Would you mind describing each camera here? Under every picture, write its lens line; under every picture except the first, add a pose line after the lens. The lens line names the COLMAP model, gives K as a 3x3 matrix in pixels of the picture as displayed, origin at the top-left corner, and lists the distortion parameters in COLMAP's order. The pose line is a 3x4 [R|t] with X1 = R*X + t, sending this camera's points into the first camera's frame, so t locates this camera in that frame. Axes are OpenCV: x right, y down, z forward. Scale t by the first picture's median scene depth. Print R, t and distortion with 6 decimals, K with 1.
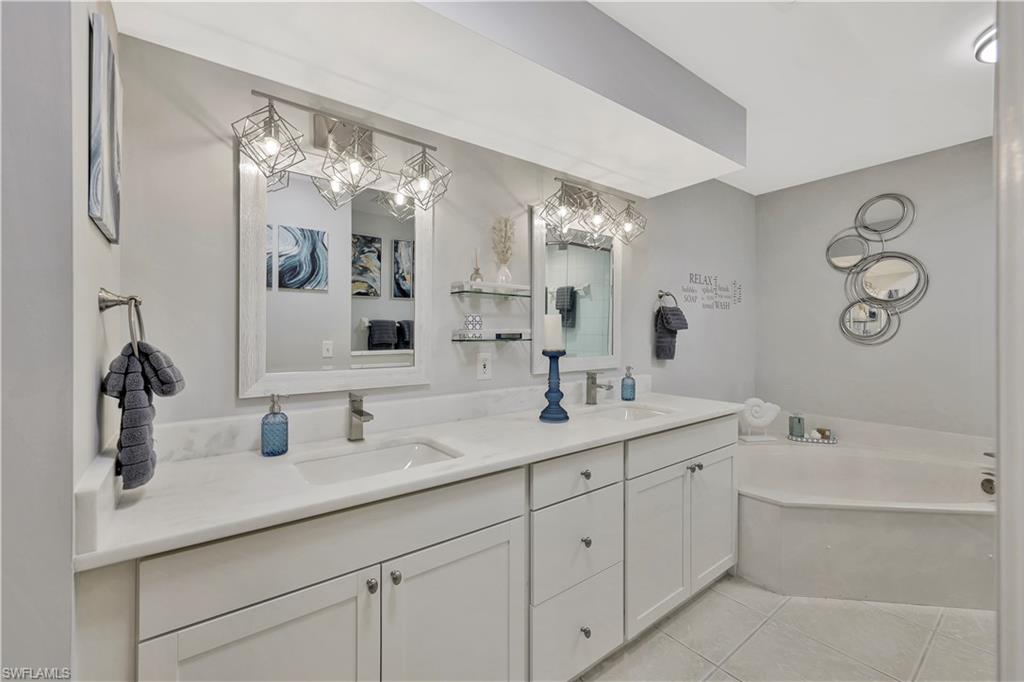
lens RADIAL K [[412.6, 0, 510.5], [0, 412.6, 337.7], [0, 0, 1]] dist [0.000678, -0.000320]
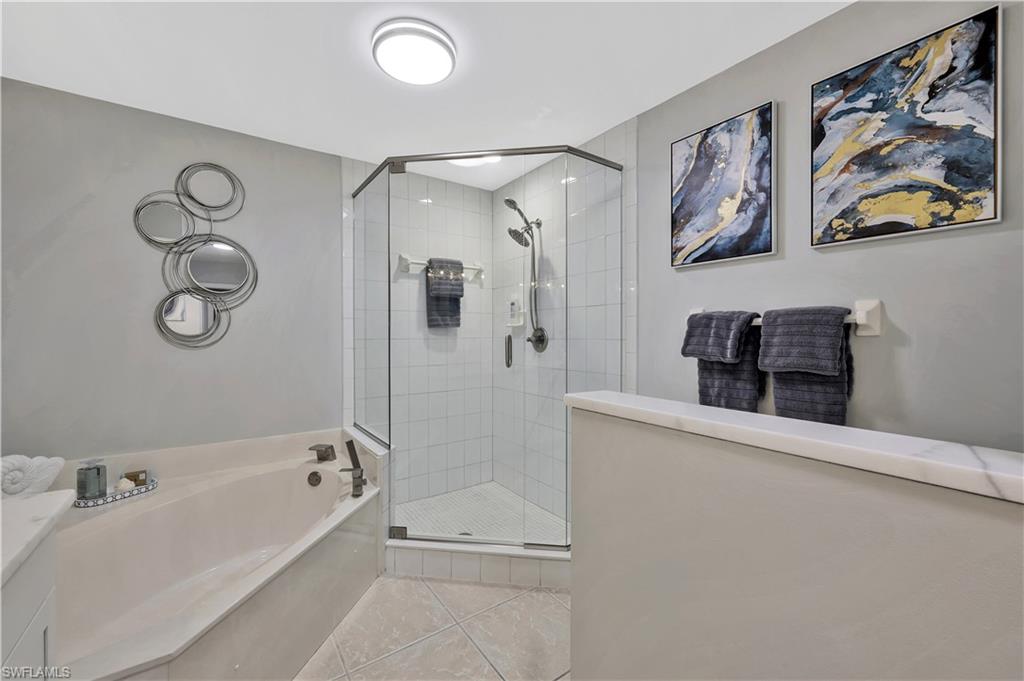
lens RADIAL K [[412.6, 0, 510.8], [0, 412.6, 339.7], [0, 0, 1]] dist [0.000678, -0.000320]
pose [[0.037054, -0.007348, 0.999286, 0.101382], [0.004861, 0.999962, 0.007173, -0.000500], [-0.999301, 0.004591, 0.037089, 0.363109]]
